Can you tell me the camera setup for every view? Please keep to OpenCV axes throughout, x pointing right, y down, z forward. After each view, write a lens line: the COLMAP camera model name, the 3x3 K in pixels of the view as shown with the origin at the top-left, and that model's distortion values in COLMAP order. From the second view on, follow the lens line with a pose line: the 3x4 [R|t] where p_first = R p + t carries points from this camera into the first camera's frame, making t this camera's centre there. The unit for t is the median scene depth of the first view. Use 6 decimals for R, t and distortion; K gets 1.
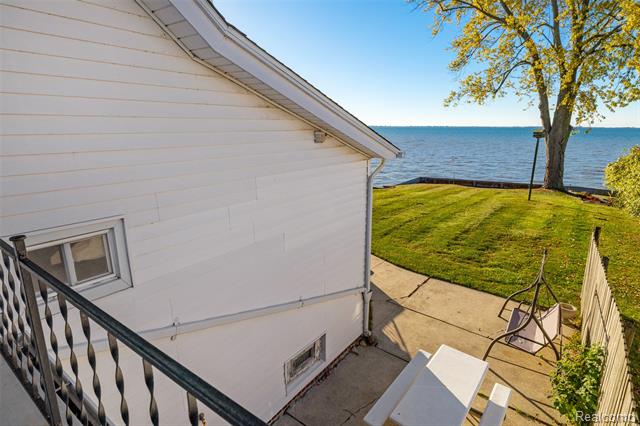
lens RADIAL K [[347.4, 0, 319.2], [0, 347.4, 214.4], [0, 0, 1]] dist [-0.000093, 0.000249]
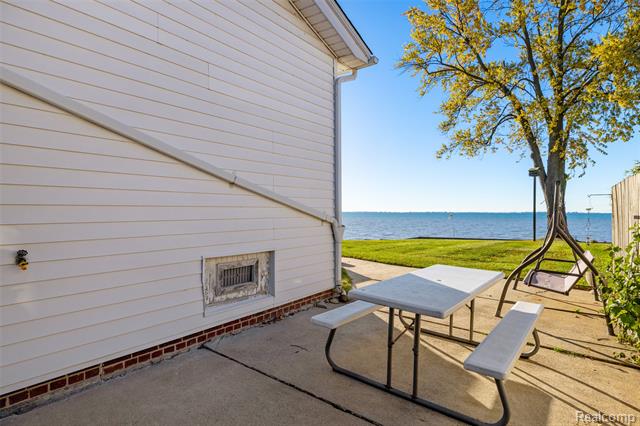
lens RADIAL K [[347.4, 0, 320.5], [0, 347.4, 213.9], [0, 0, 1]] dist [-0.000093, 0.000249]
pose [[0.999981, 0.004179, -0.004452, 0.030253], [-0.005165, 0.967793, -0.251696, 0.115061], [0.003257, 0.251714, 0.967796, 0.070884]]
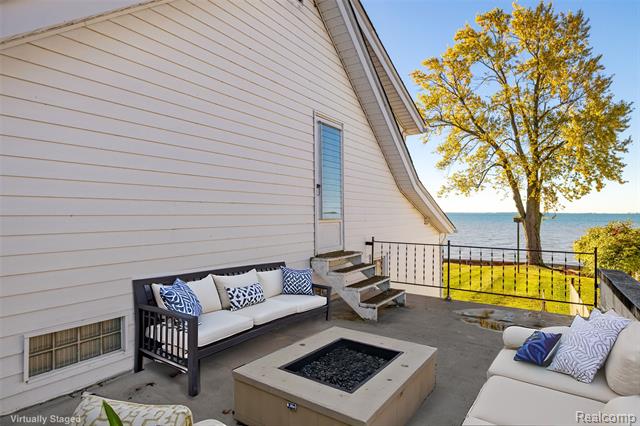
lens RADIAL K [[347.4, 0, 322.6], [0, 347.4, 207.5], [0, 0, 1]] dist [-0.000093, 0.000249]
pose [[0.998340, 0.001966, 0.057560, -0.128047], [0.012973, 0.966055, -0.258012, 0.036709], [-0.056114, 0.258331, 0.964425, -0.161406]]
